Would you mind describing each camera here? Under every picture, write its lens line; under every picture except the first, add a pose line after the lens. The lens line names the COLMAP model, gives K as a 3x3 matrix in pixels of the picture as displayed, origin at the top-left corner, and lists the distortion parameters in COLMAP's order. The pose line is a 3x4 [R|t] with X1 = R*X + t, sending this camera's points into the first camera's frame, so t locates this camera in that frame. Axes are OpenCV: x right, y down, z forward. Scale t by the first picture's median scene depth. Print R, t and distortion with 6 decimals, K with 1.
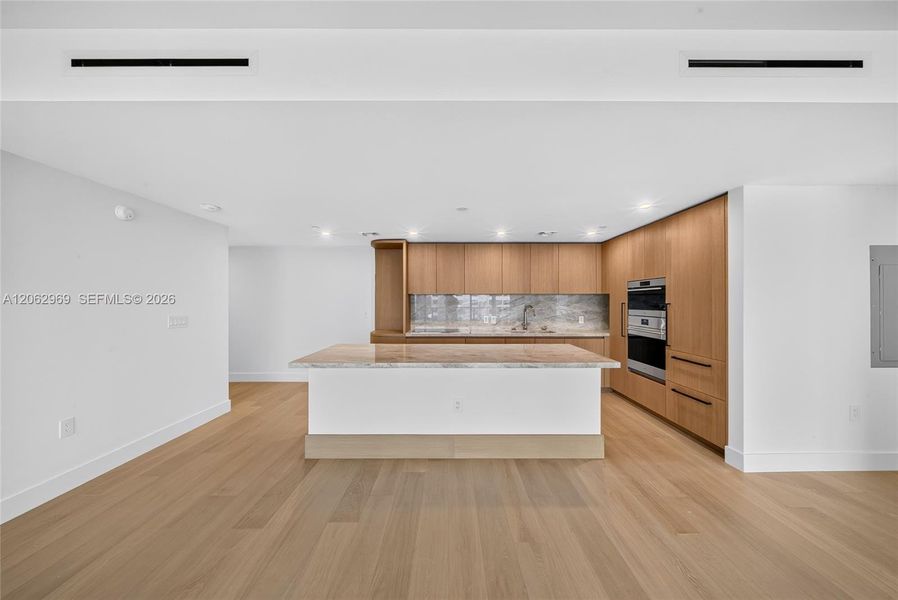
lens RADIAL K [[316.3, 0, 447.3], [0, 316.3, 301.7], [0, 0, 1]] dist [-0.007769, 0.000200]
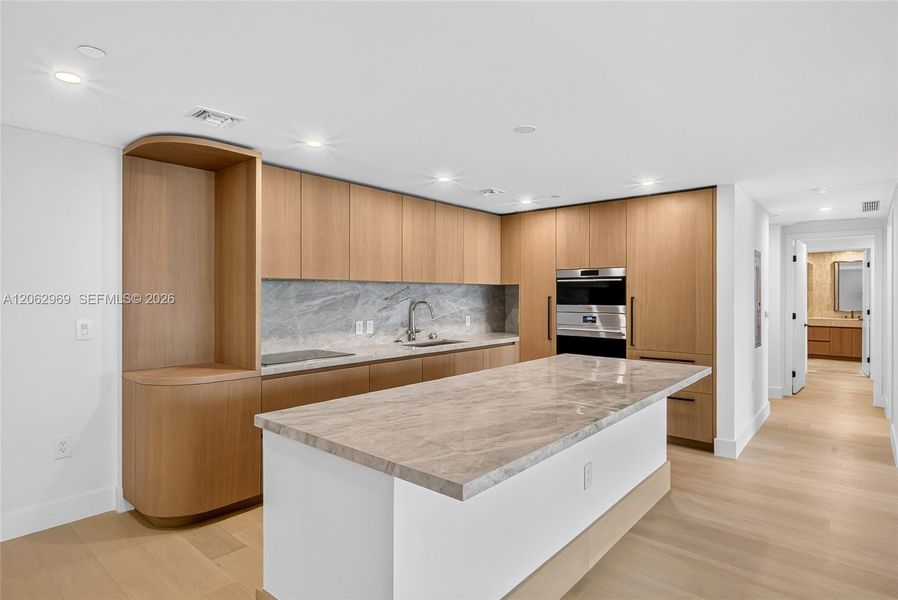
lens RADIAL K [[485.0, 0, 456.4], [0, 485.0, 299.4], [0, 0, 1]] dist [0.002973, -0.000505]
pose [[0.635909, -0.005800, 0.771742, -0.459255], [-0.000987, 0.999965, 0.008328, 0.000820], [-0.771763, -0.006057, 0.635881, 0.360960]]
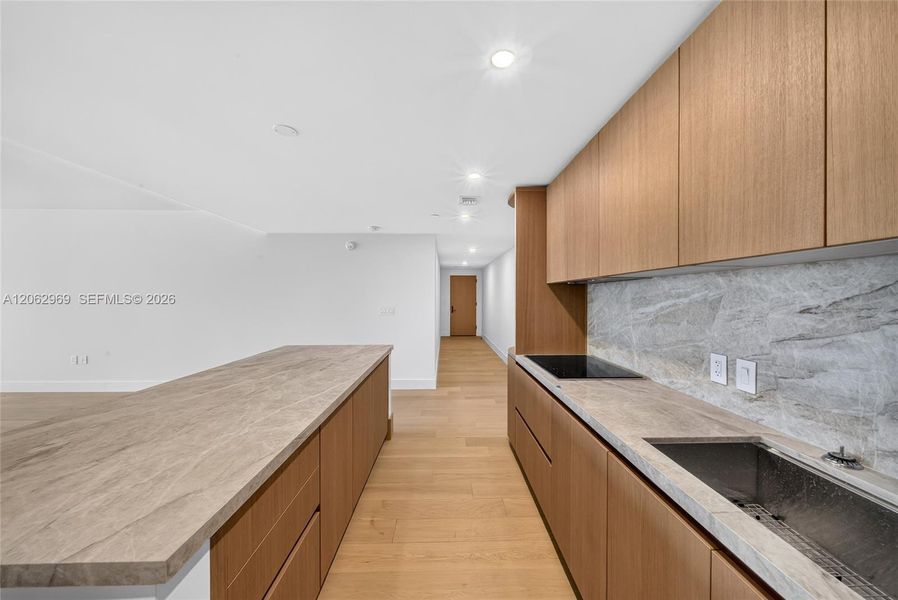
lens RADIAL K [[316.3, 0, 452.1], [0, 316.3, 301.2], [0, 0, 1]] dist [-0.007769, 0.000200]
pose [[0.035632, 0.013303, -0.999276, 0.404072], [0.000759, 0.999911, 0.013339, -0.001524], [0.999365, -0.001234, 0.035618, 0.840030]]
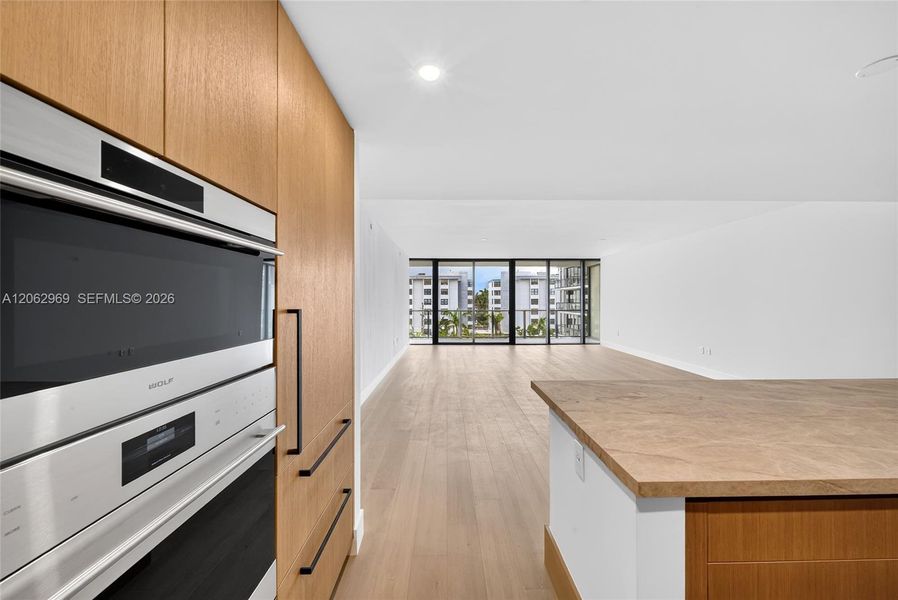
lens RADIAL K [[316.3, 0, 451.6], [0, 316.3, 299.6], [0, 0, 1]] dist [-0.007769, 0.000200]
pose [[-0.999737, -0.000003, -0.022953, 0.390287], [0.000010, 1.000000, -0.000586, -0.002241], [0.022953, -0.000586, -0.999736, 0.906513]]
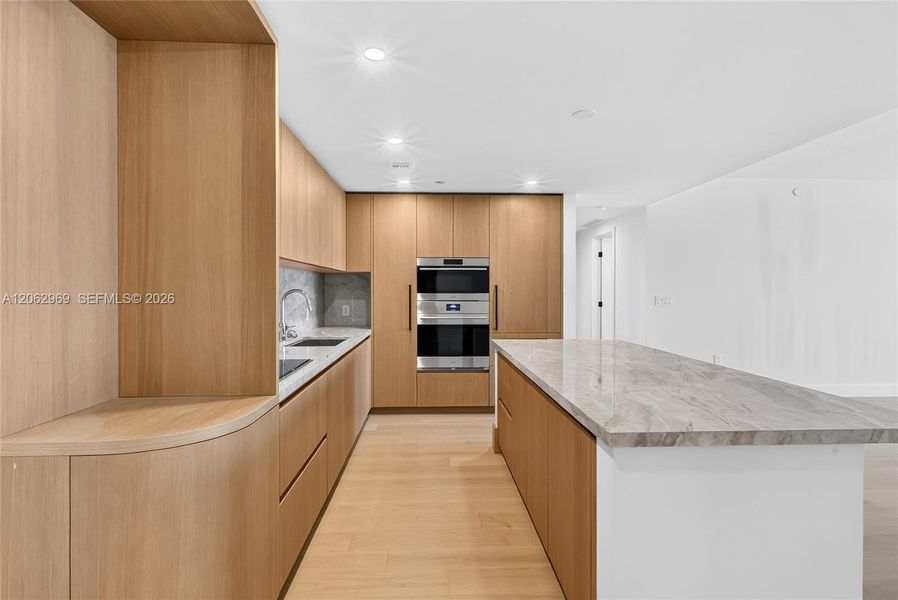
lens RADIAL K [[485.0, 0, 464.5], [0, 485.0, 295.1], [0, 0, 1]] dist [0.002973, -0.000505]
pose [[-0.078316, -0.008165, 0.996895, -0.532902], [0.001253, 0.999965, 0.008289, 0.016386], [-0.996928, 0.001899, -0.078303, 0.845169]]
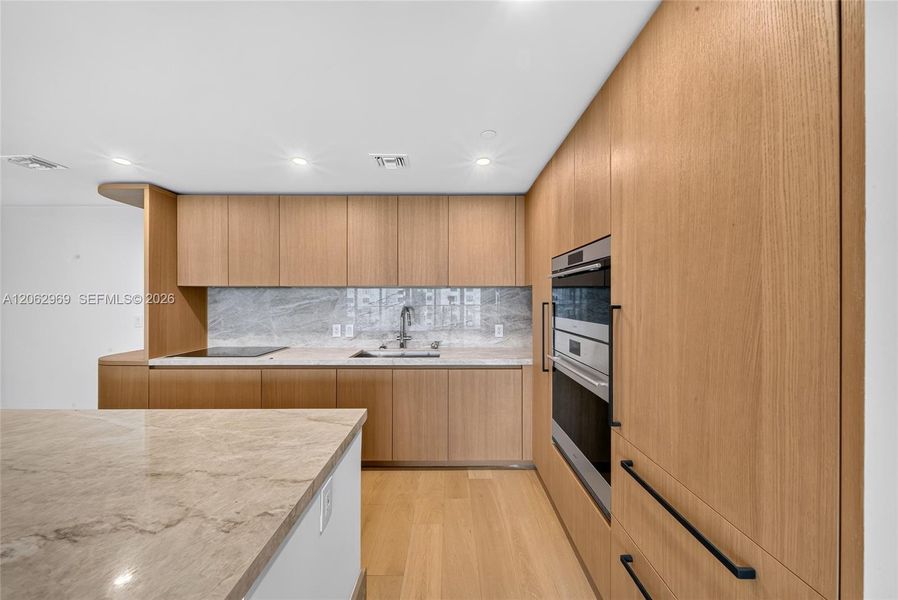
lens RADIAL K [[316.3, 0, 451.1], [0, 316.3, 295.8], [0, 0, 1]] dist [-0.007769, 0.000200]
pose [[0.999959, 0.000810, 0.009000, 0.357217], [-0.000722, 0.999951, -0.009862, -0.001641], [-0.009007, 0.009855, 0.999911, 0.449478]]
